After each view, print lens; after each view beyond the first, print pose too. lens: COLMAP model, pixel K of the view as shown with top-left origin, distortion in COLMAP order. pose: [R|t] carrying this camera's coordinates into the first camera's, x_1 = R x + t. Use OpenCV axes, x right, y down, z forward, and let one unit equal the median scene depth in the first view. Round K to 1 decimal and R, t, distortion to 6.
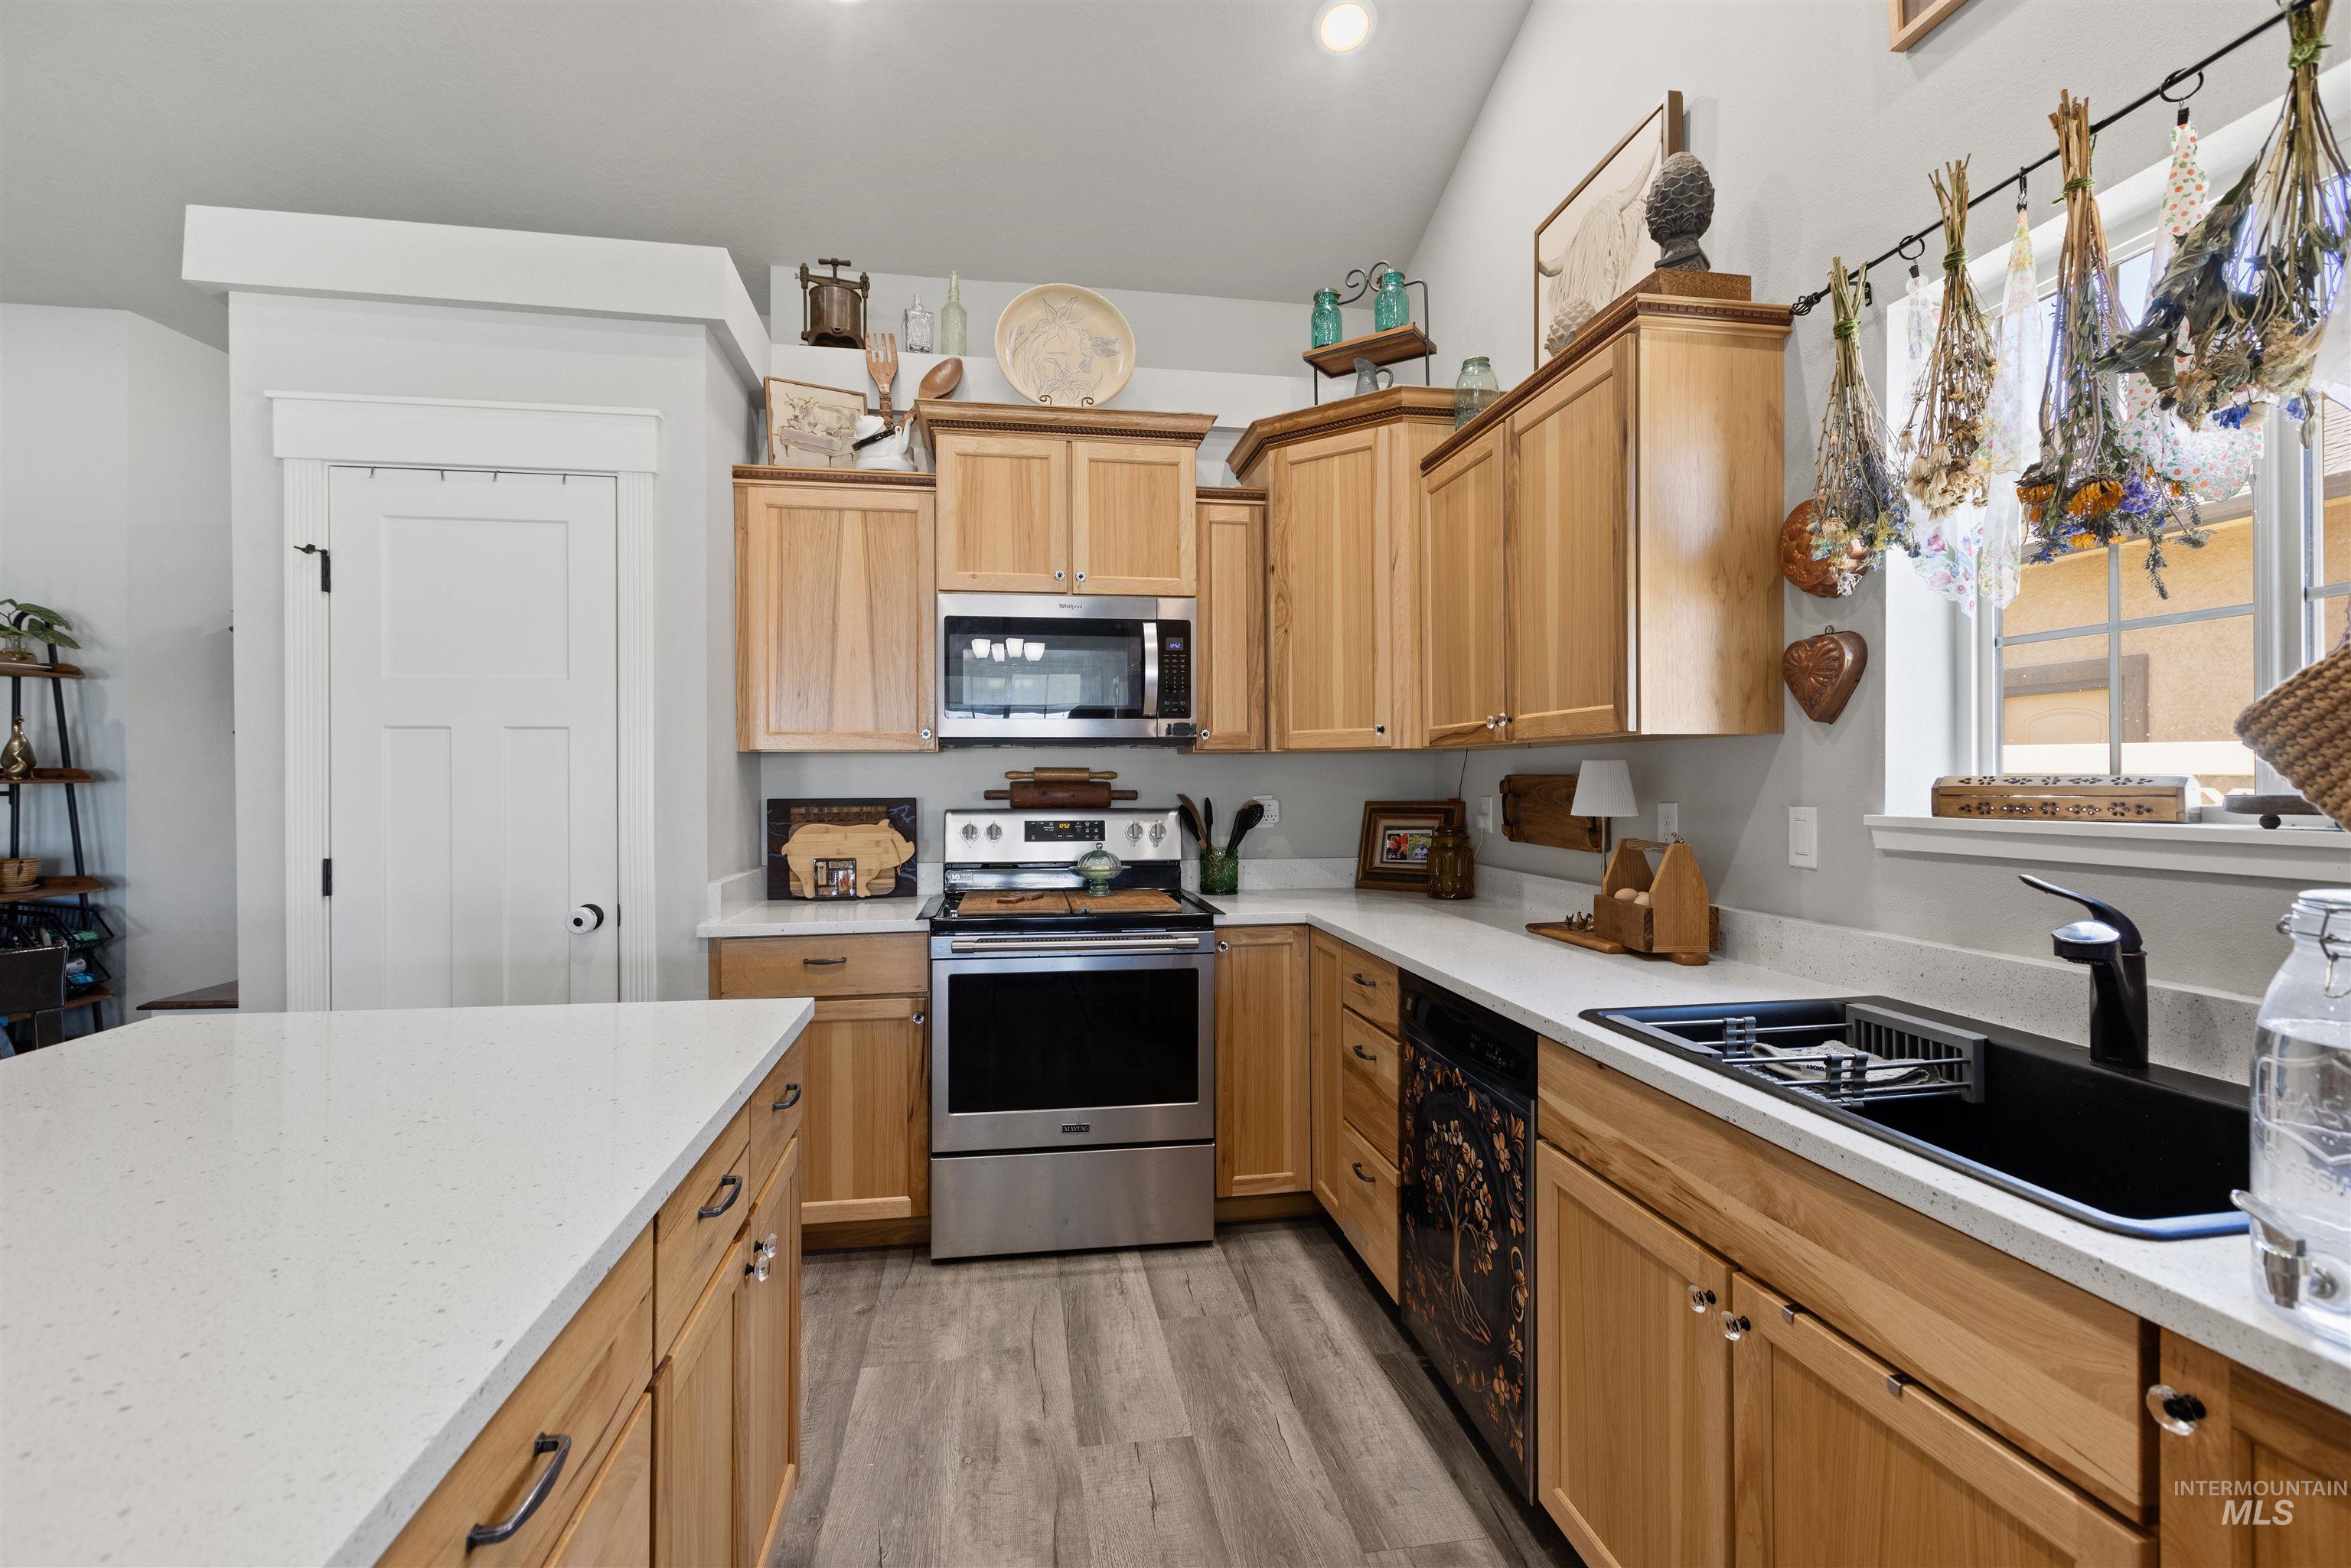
lens RADIAL K [[1047.5, 0, 1181.0], [0, 1047.5, 780.3], [0, 0, 1]] dist [0.001155, -0.000081]
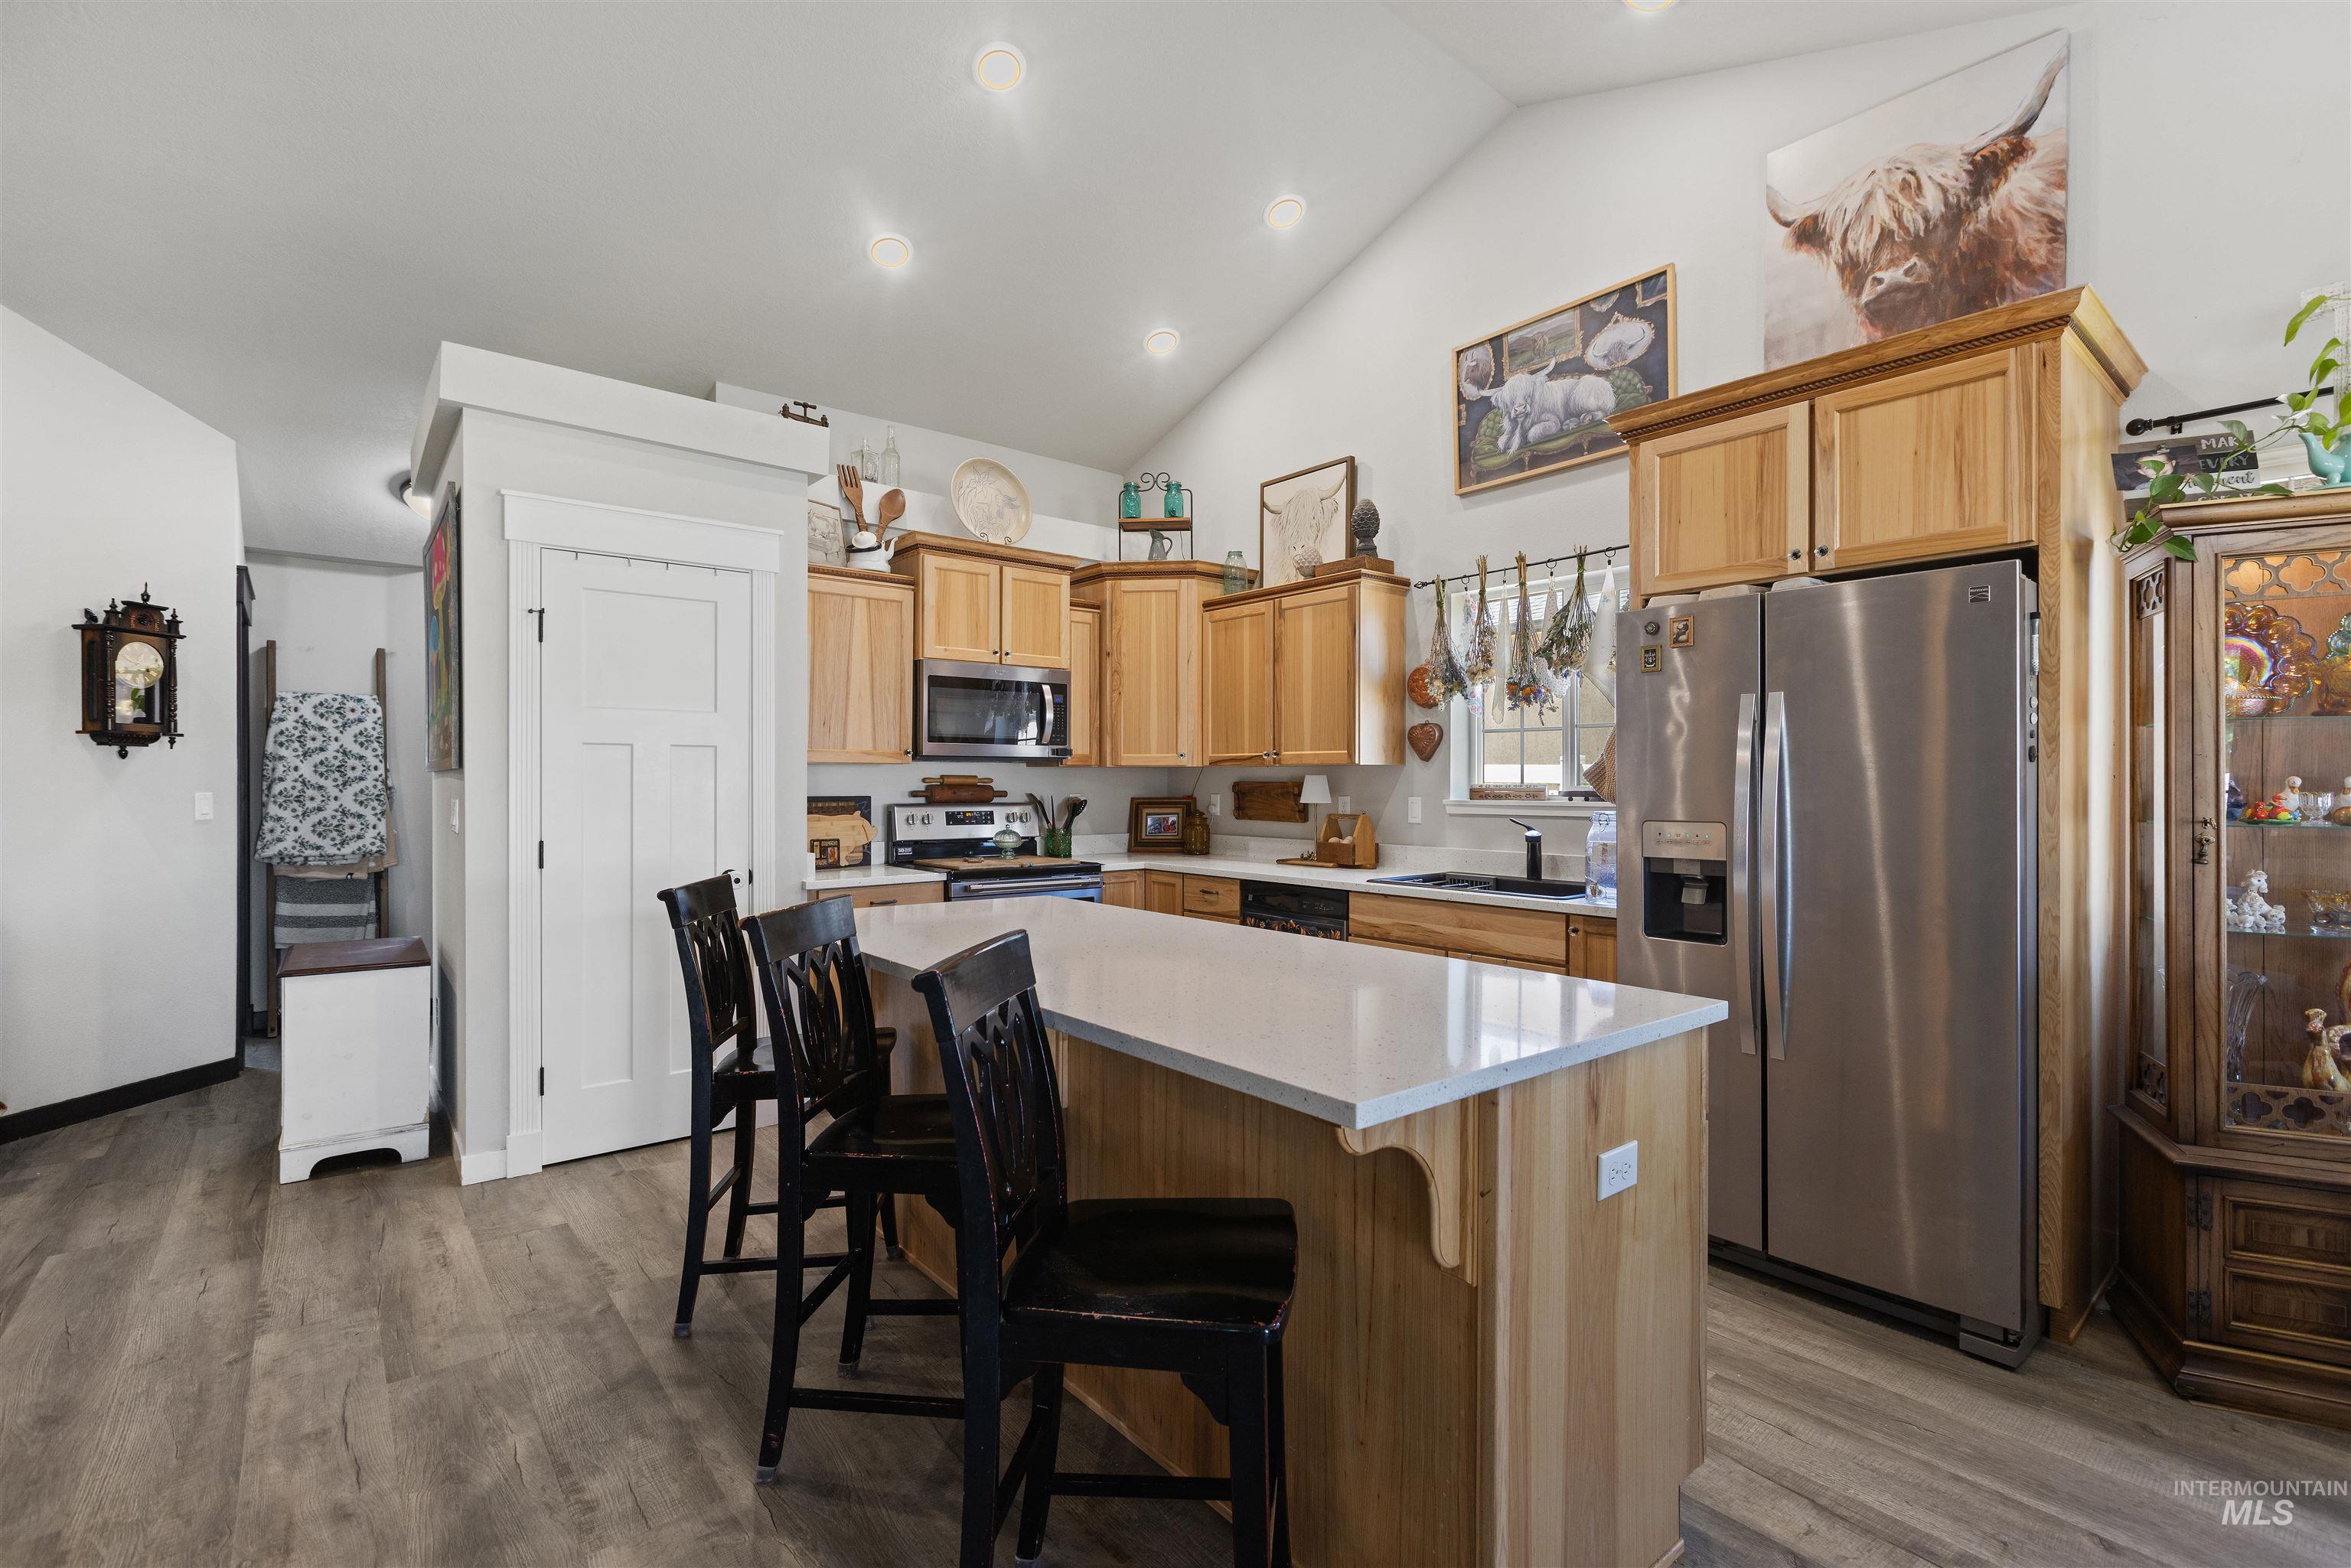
lens RADIAL K [[1043.1, 0, 1191.2], [0, 1043.1, 784.1], [0, 0, 1]] dist [0.001835, -0.000950]
pose [[0.864256, 0.002021, 0.503049, -0.787527], [-0.003007, 0.999995, 0.001148, -0.003043], [-0.503044, -0.002505, 0.864257, -0.588381]]
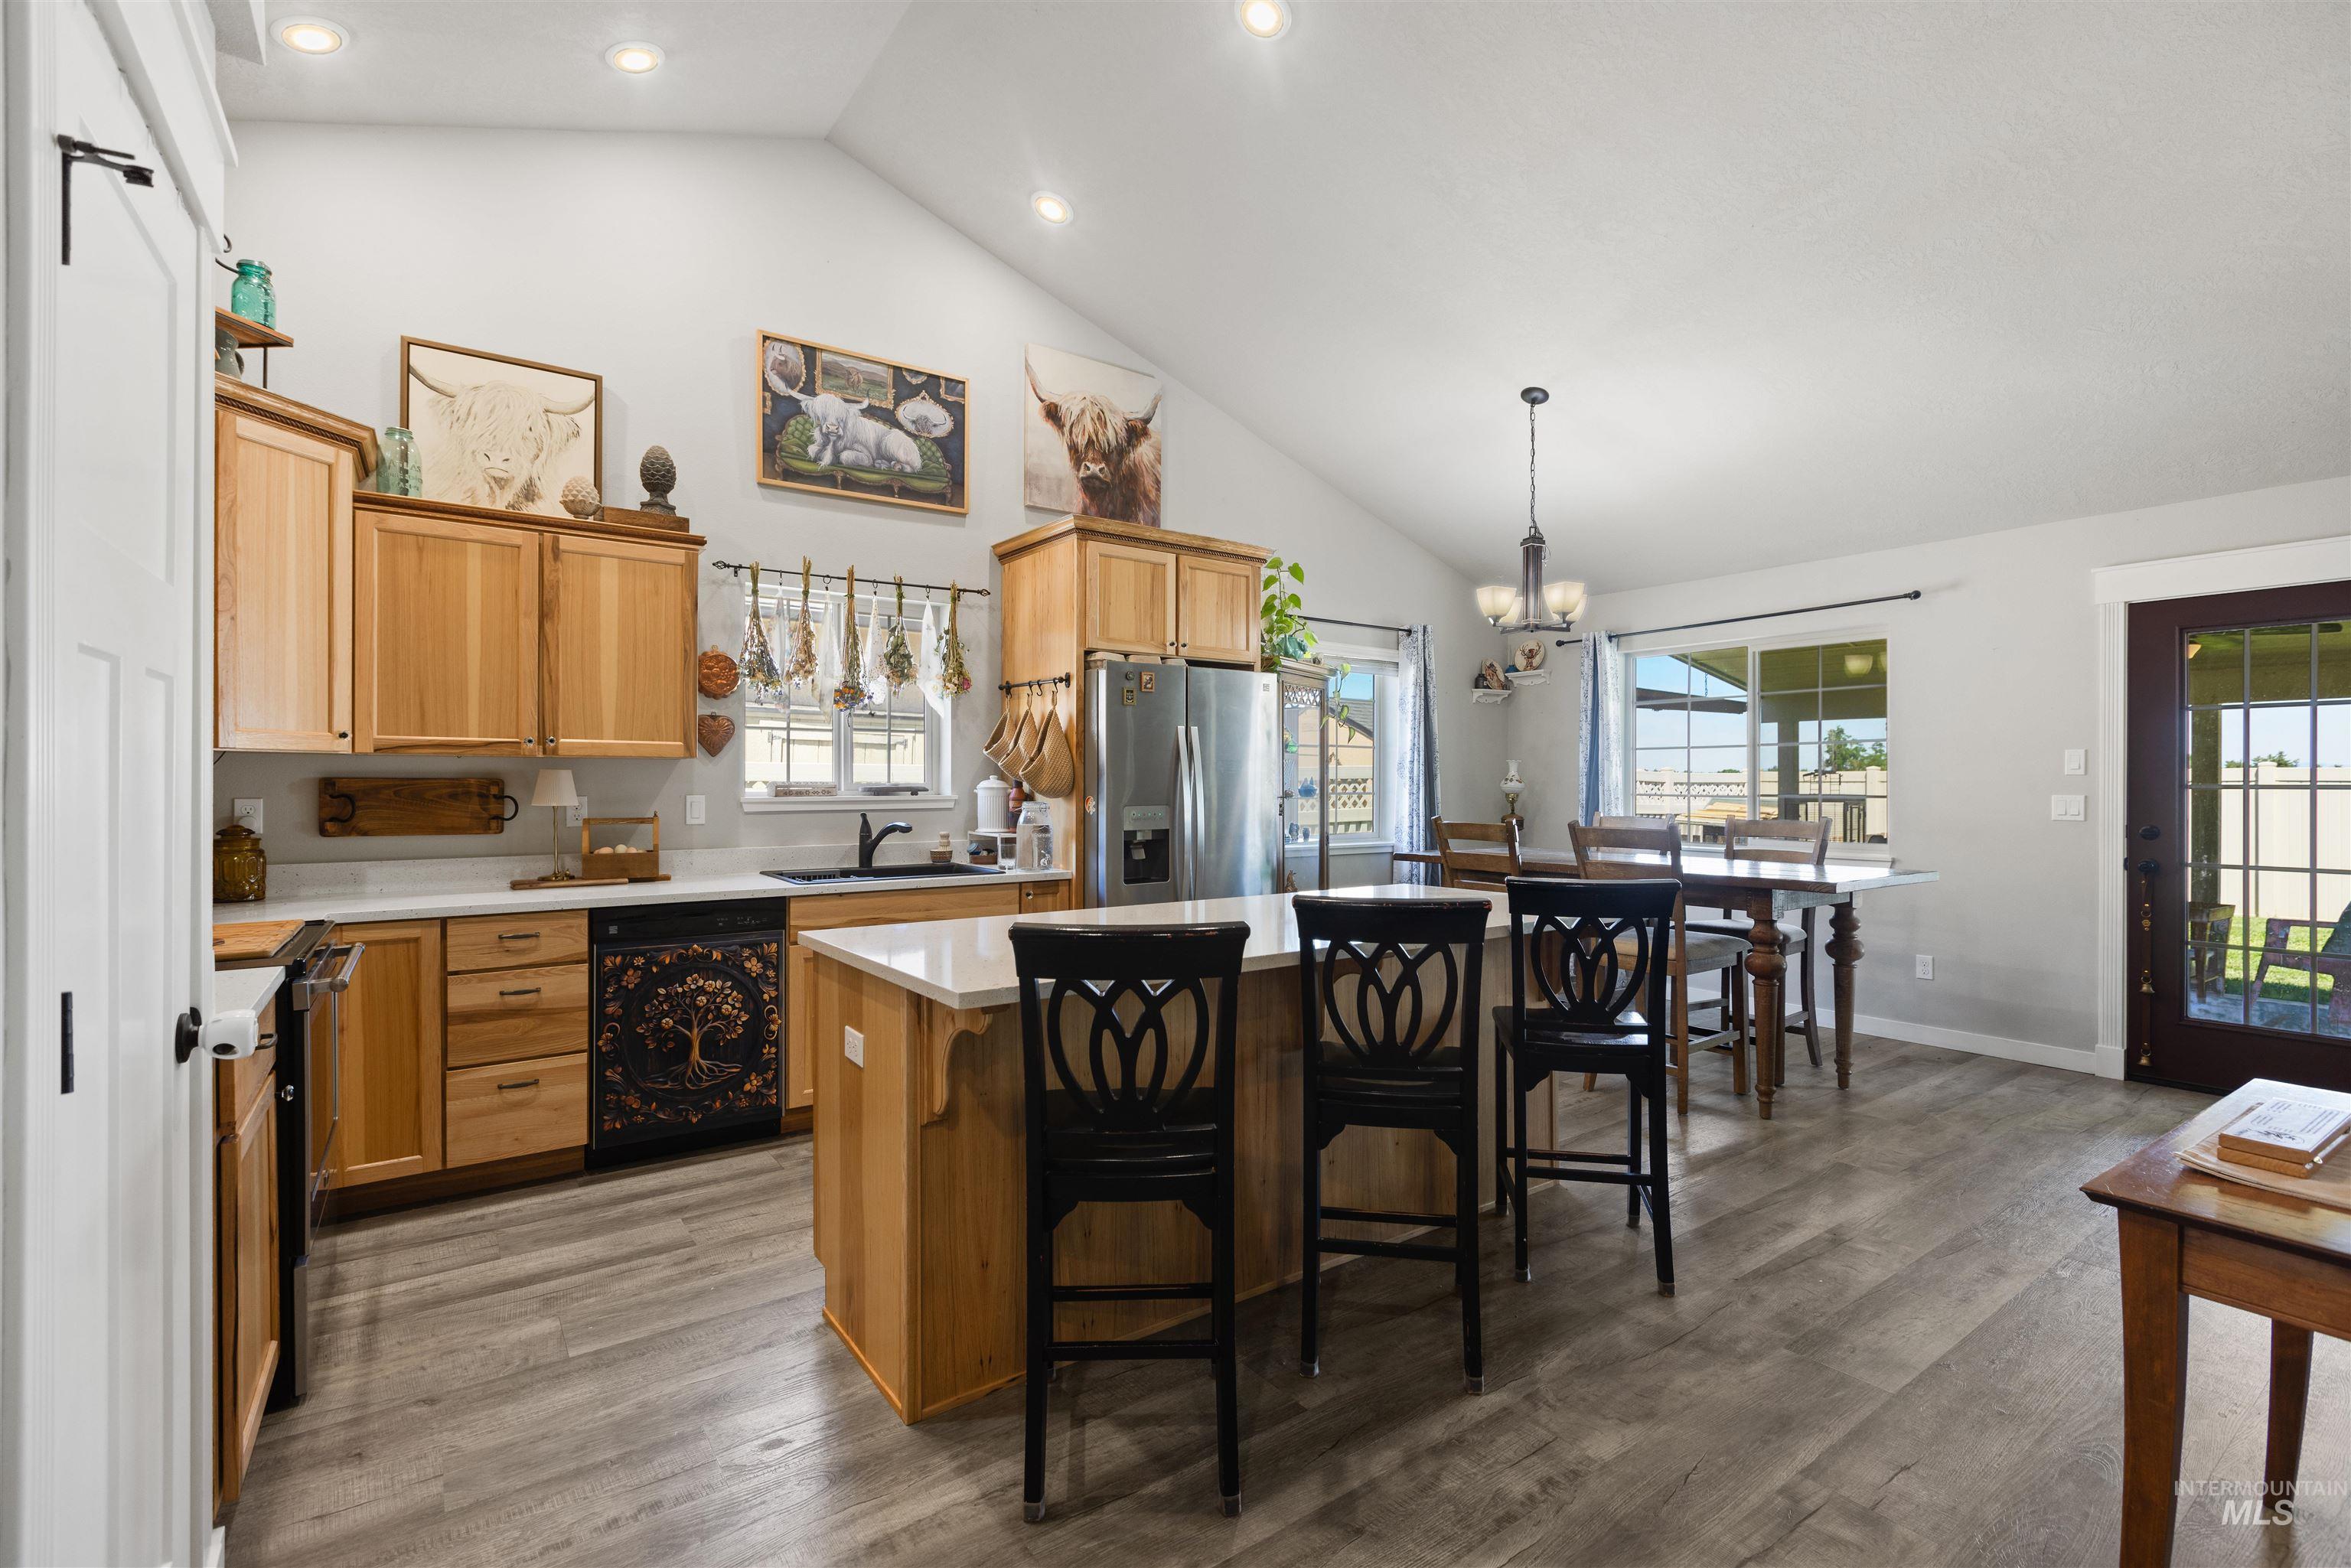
lens RADIAL K [[1047.5, 0, 1181.0], [0, 1047.5, 780.3], [0, 0, 1]] dist [0.001155, -0.000081]
pose [[-0.437471, 0.000574, 0.899232, -1.350804], [-0.001499, 0.999998, -0.001367, -0.002590], [-0.899231, -0.001946, -0.437470, 0.827427]]
